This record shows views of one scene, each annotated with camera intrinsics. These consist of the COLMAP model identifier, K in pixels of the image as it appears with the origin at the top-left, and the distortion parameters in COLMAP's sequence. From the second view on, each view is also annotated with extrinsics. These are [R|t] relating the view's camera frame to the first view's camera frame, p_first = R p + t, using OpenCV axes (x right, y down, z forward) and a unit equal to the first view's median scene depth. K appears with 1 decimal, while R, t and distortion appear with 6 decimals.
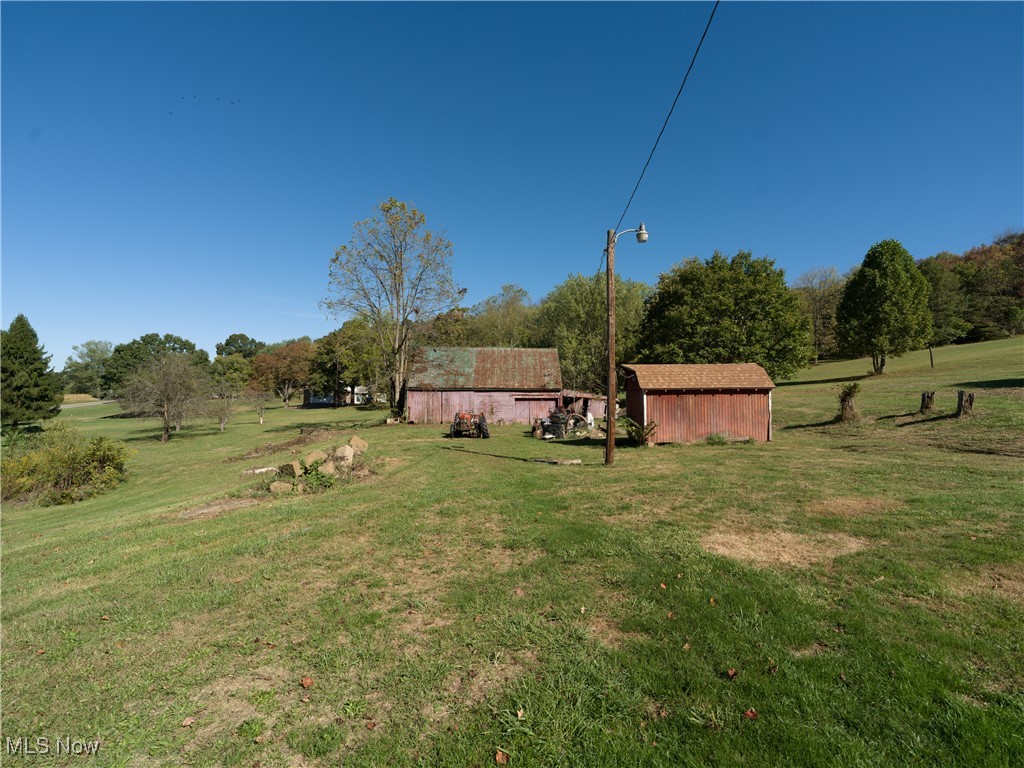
lens RADIAL K [[478.0, 0, 512.0], [0, 478.0, 384.0], [0, 0, 1]] dist [0.015684, -0.001616]
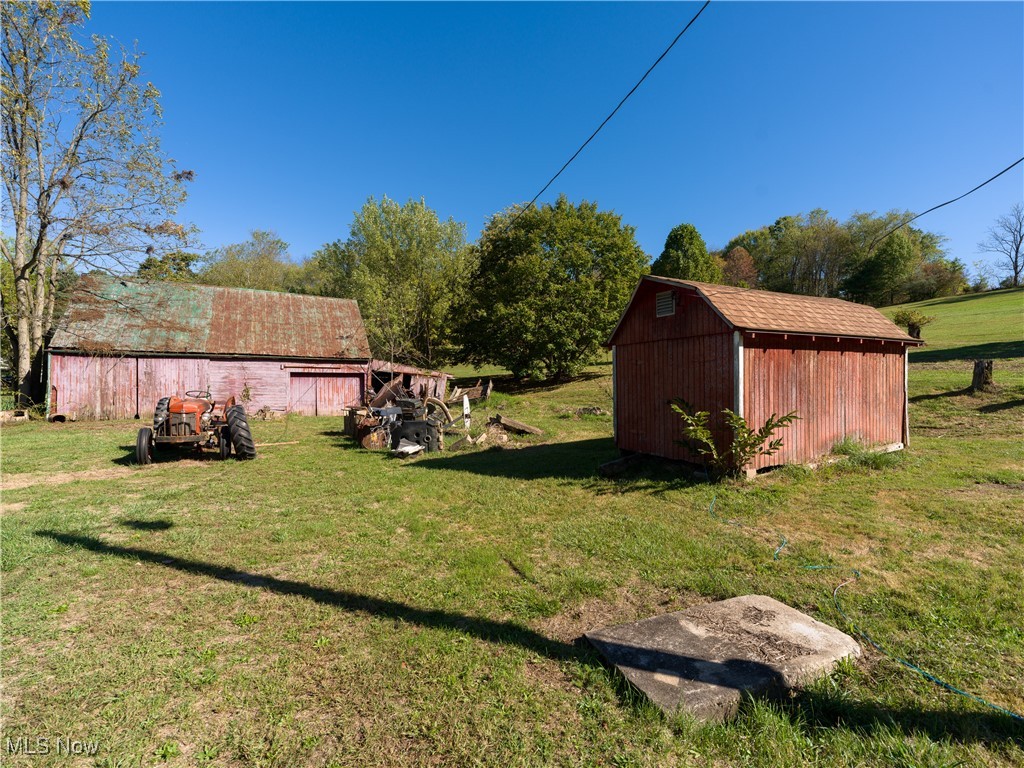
lens RADIAL K [[489.0, 0, 512.0], [0, 489.0, 384.0], [0, 0, 1]] dist [0.015622, -0.001344]
pose [[0.889348, 0.002945, 0.457221, -0.027707], [-0.019153, 0.999341, 0.030819, 0.019726], [-0.456829, -0.036166, 0.888819, 0.326235]]
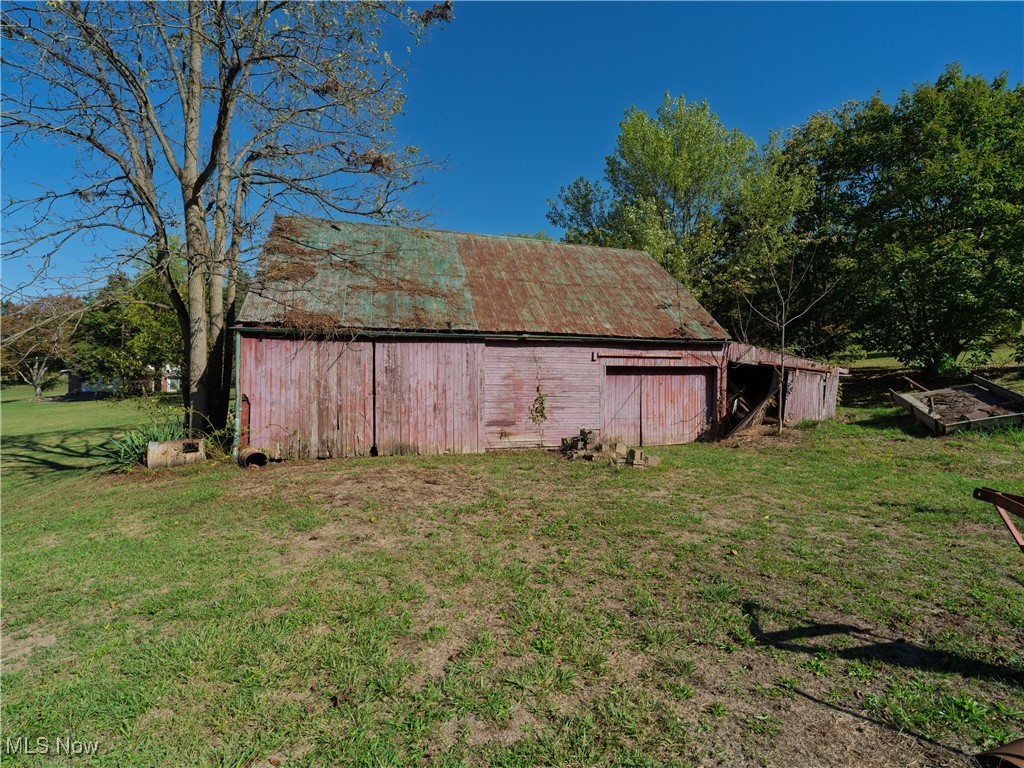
lens RADIAL K [[478.0, 0, 512.0], [0, 478.0, 384.0], [0, 0, 1]] dist [0.015684, -0.001616]
pose [[0.963340, -0.004876, 0.268239, -0.143507], [-0.002293, 0.999649, 0.026408, 0.033014], [-0.268274, -0.026055, 0.962990, 0.701185]]
